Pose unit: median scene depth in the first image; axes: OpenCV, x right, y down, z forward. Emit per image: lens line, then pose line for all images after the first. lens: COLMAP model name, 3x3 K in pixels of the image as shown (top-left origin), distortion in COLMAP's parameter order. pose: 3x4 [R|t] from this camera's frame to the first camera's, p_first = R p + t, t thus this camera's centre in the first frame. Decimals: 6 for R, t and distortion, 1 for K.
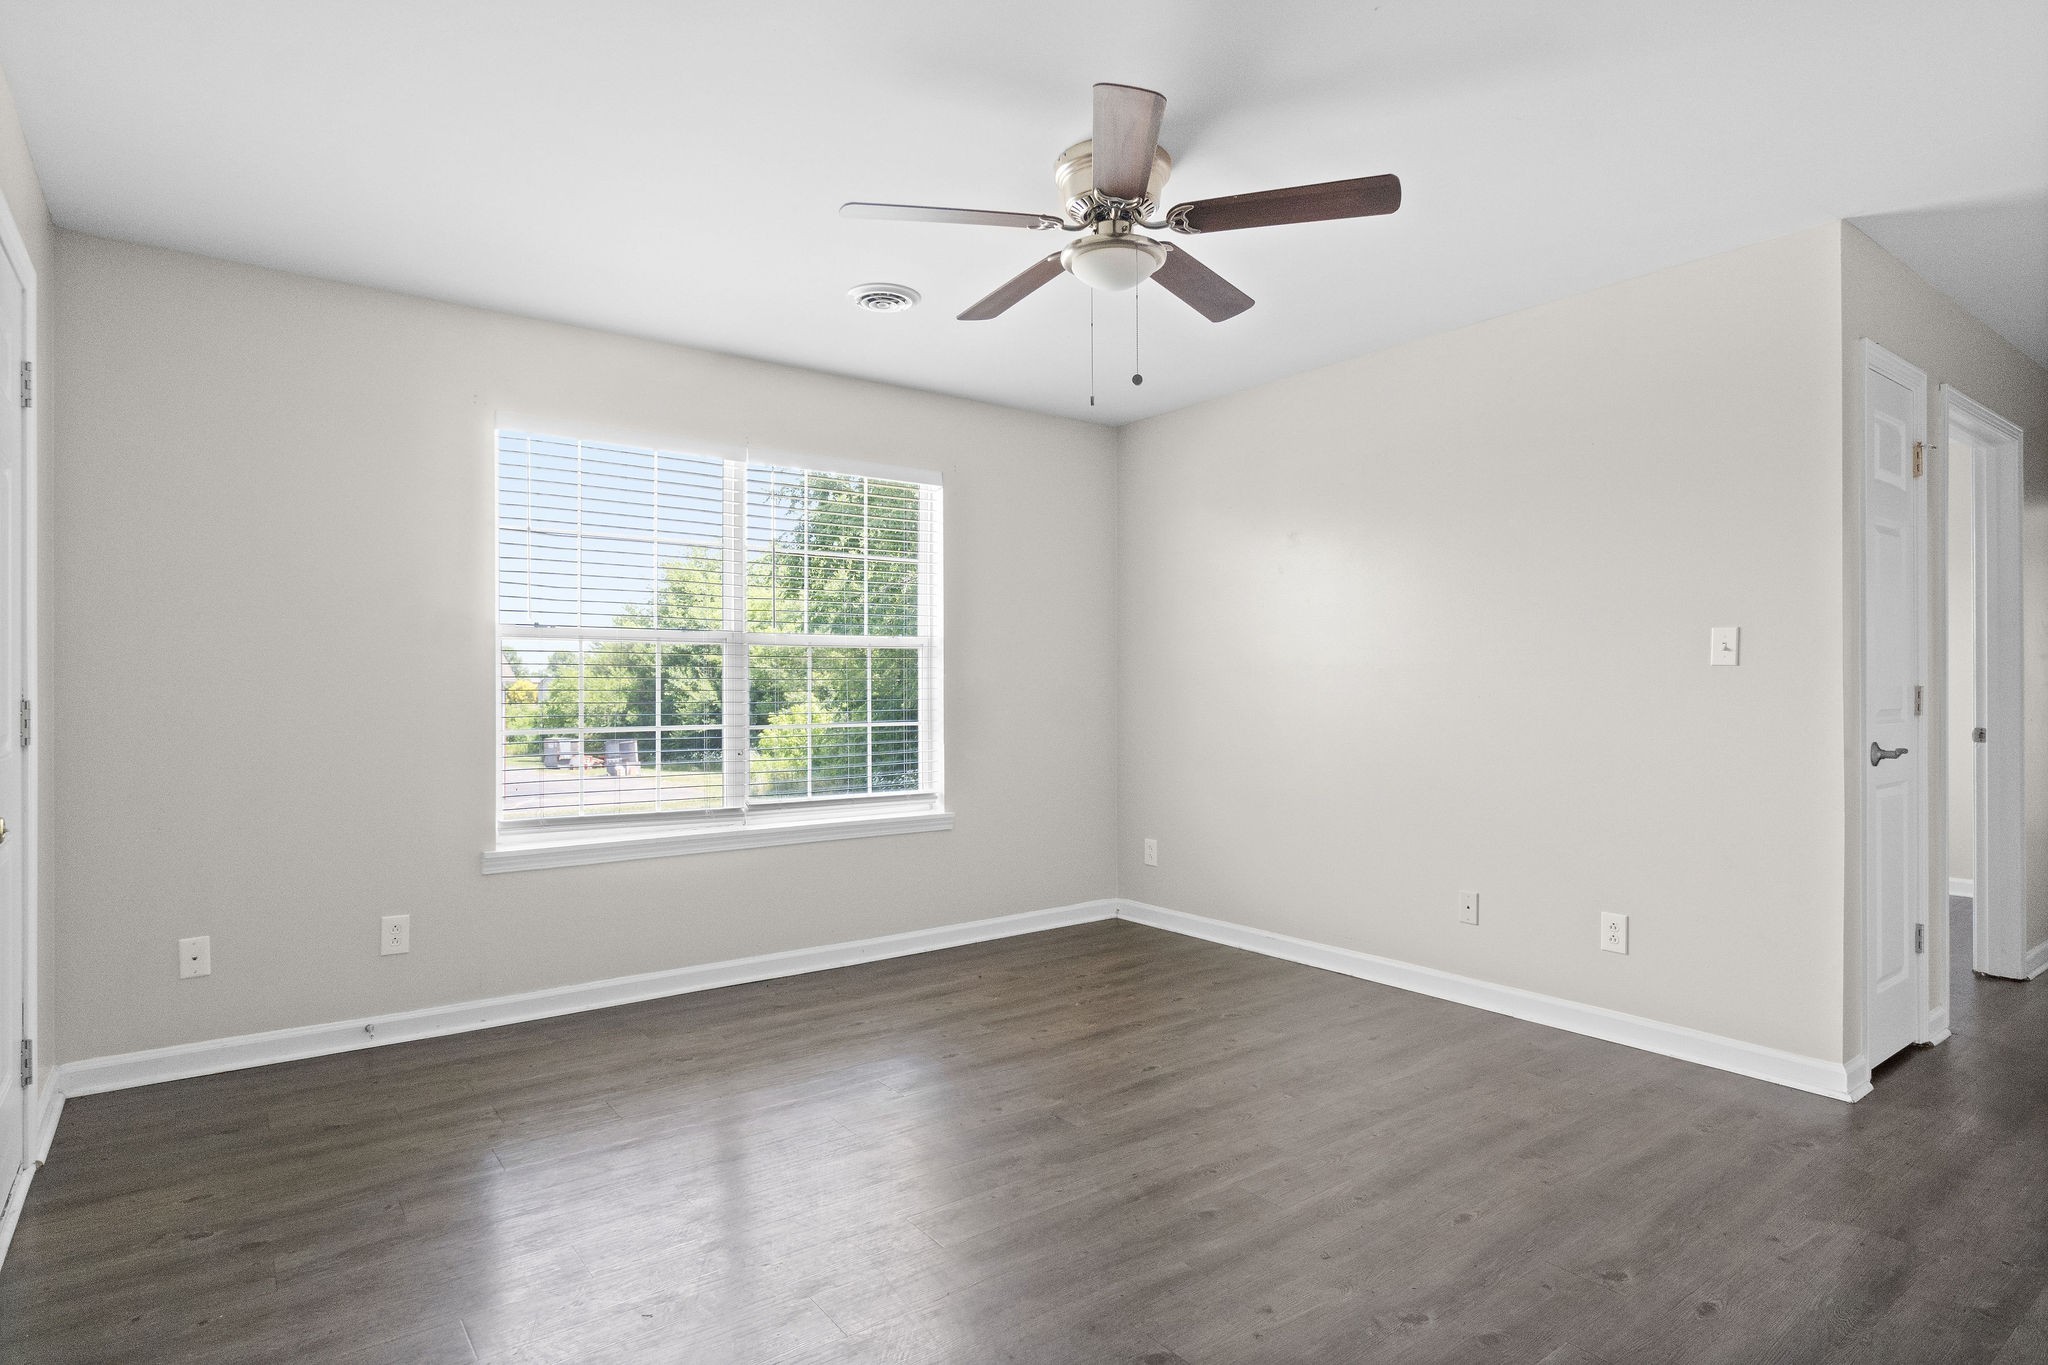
lens RADIAL K [[1090.6, 0, 1032.3], [0, 1090.6, 703.0], [0, 0, 1]] dist [0.006670, 0.000020]
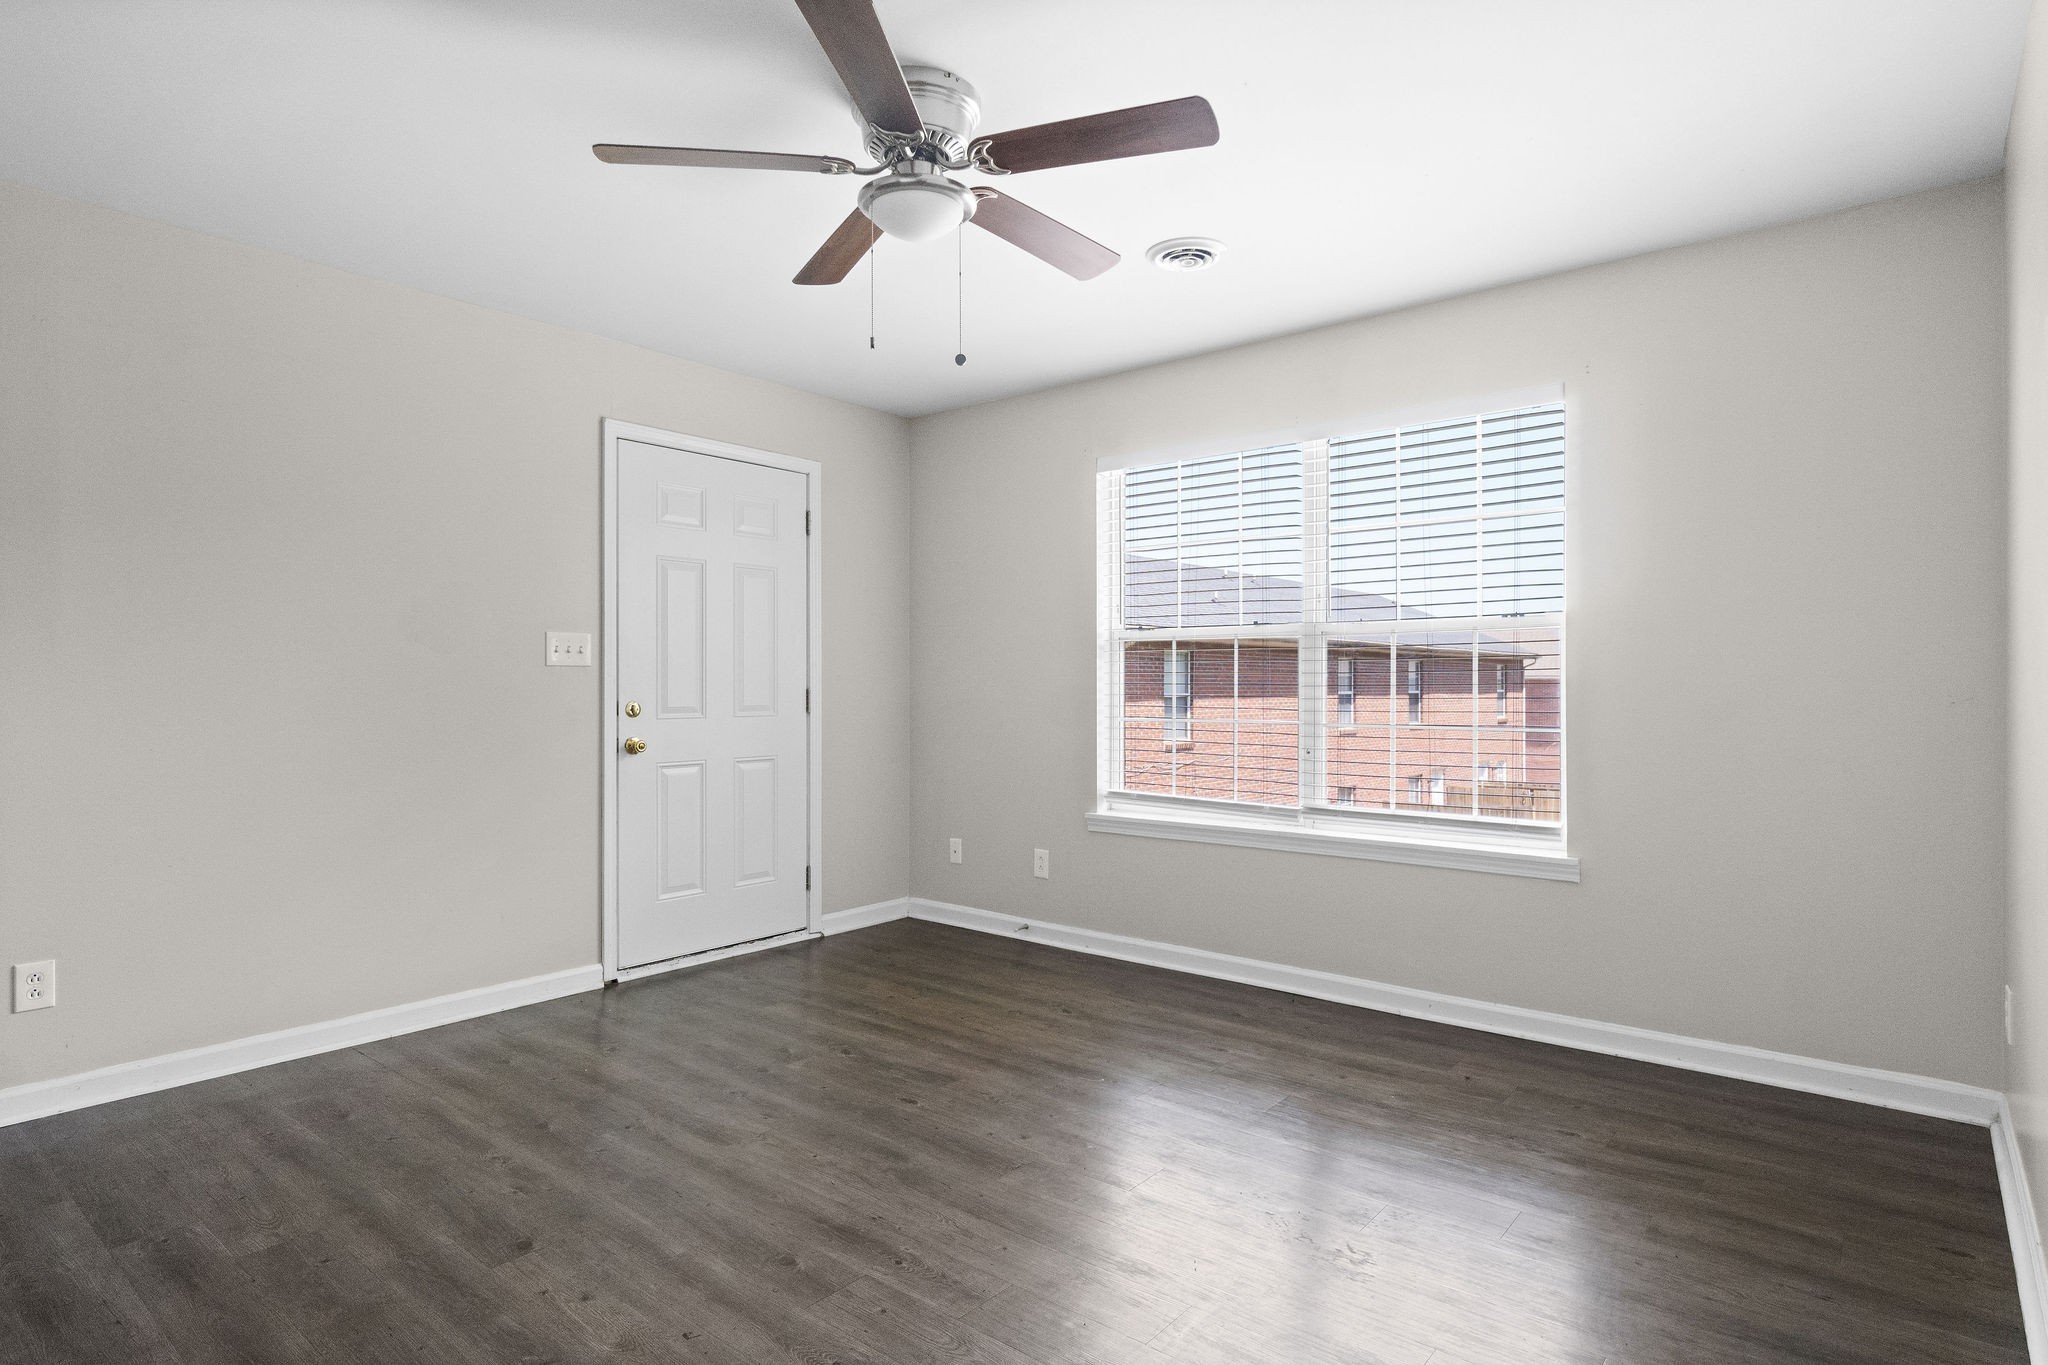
lens RADIAL K [[1090.6, 0, 996.3], [0, 1090.6, 687.4], [0, 0, 1]] dist [0.006670, 0.000020]
pose [[0.221735, 0.005810, -0.975090, 0.652953], [-0.015024, 0.999884, 0.002541, -0.008672], [0.974991, 0.014087, 0.221796, 0.578094]]
